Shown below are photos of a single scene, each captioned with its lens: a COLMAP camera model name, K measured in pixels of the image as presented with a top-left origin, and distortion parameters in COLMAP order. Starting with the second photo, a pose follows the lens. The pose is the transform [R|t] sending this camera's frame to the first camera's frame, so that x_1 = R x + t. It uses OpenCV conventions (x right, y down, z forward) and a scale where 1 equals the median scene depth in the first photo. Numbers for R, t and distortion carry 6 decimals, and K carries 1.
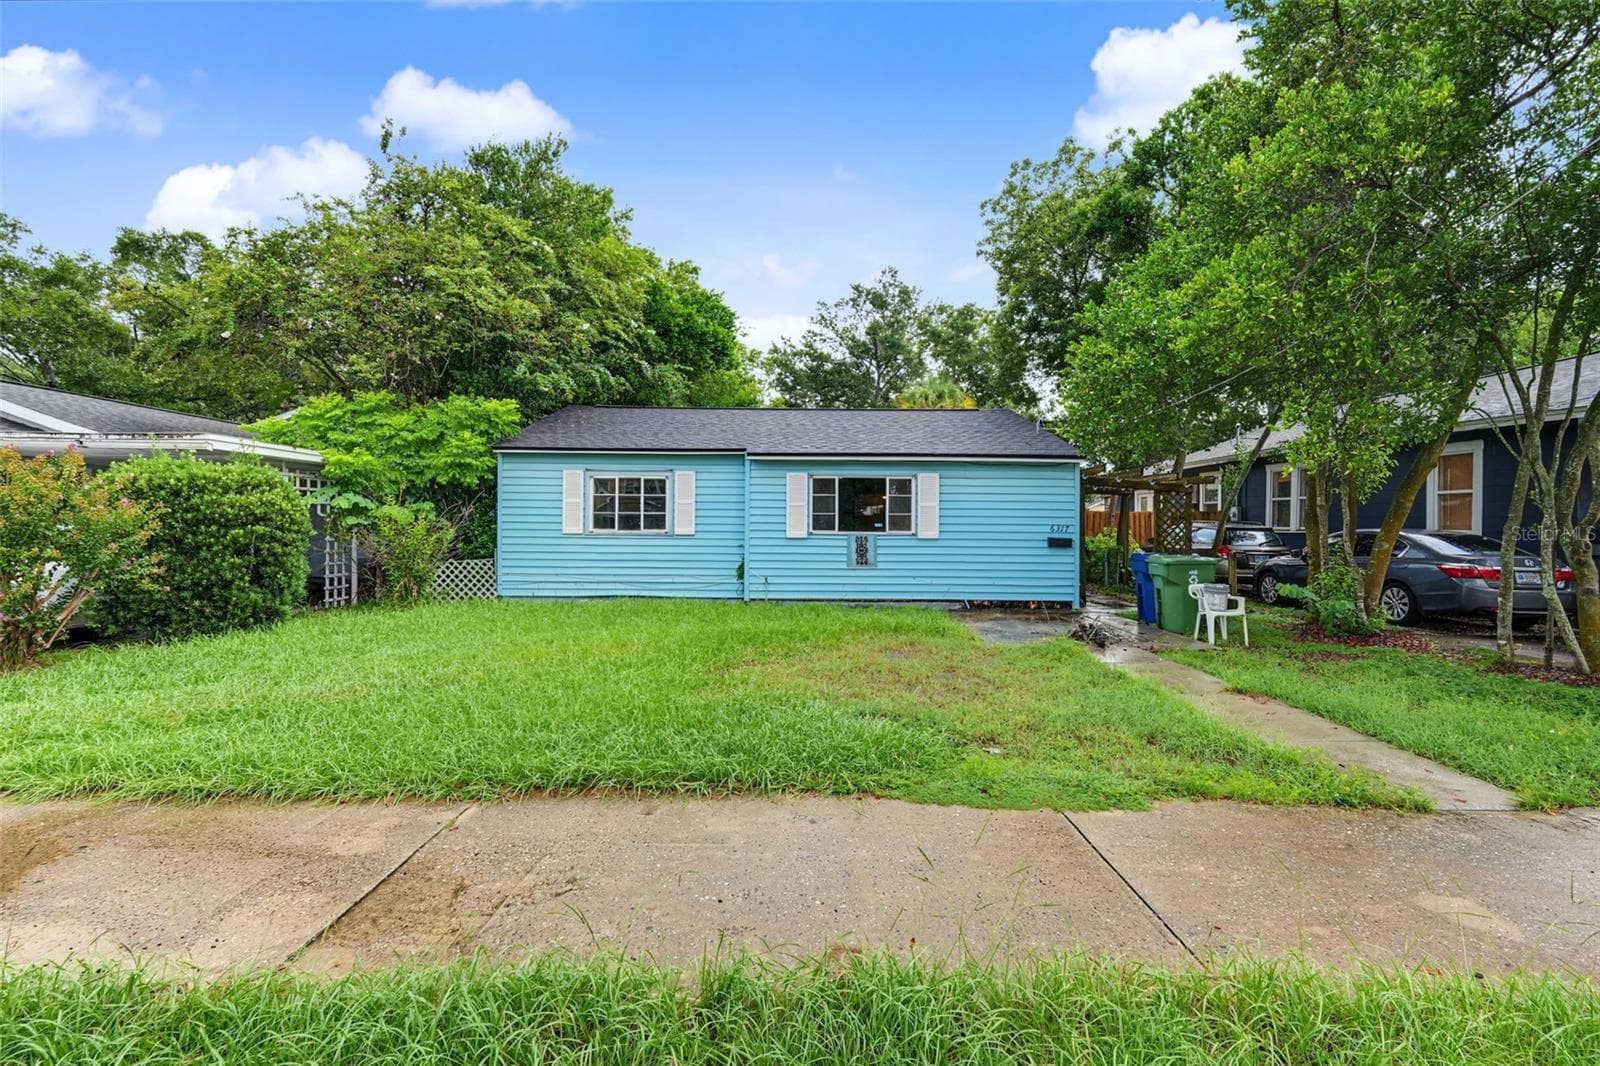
lens RADIAL K [[713.7, 0, 800.0], [0, 713.7, 533.0], [0, 0, 1]] dist [0.000656, 0.000102]
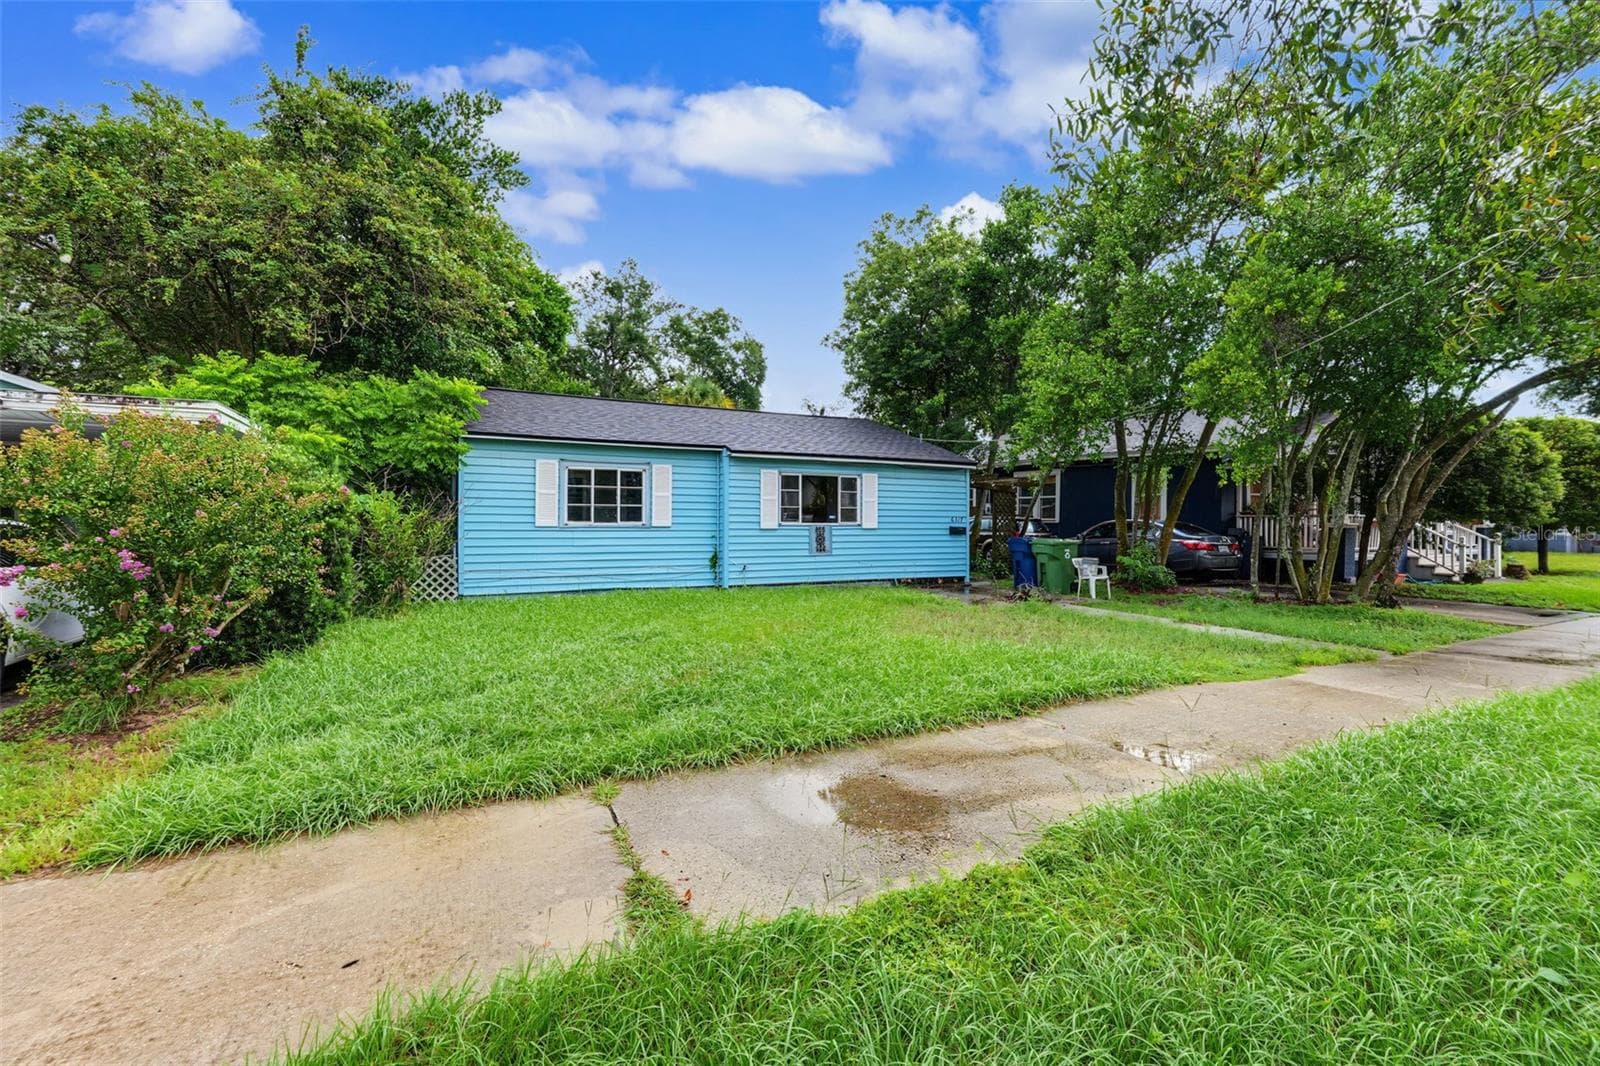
lens RADIAL K [[713.7, 0, 800.0], [0, 713.7, 533.0], [0, 0, 1]] dist [0.000656, 0.000102]
pose [[0.886280, -0.011470, 0.463008, -0.470017], [0.006044, 0.999895, 0.013200, -0.000860], [-0.463110, -0.008901, 0.886256, -0.001968]]
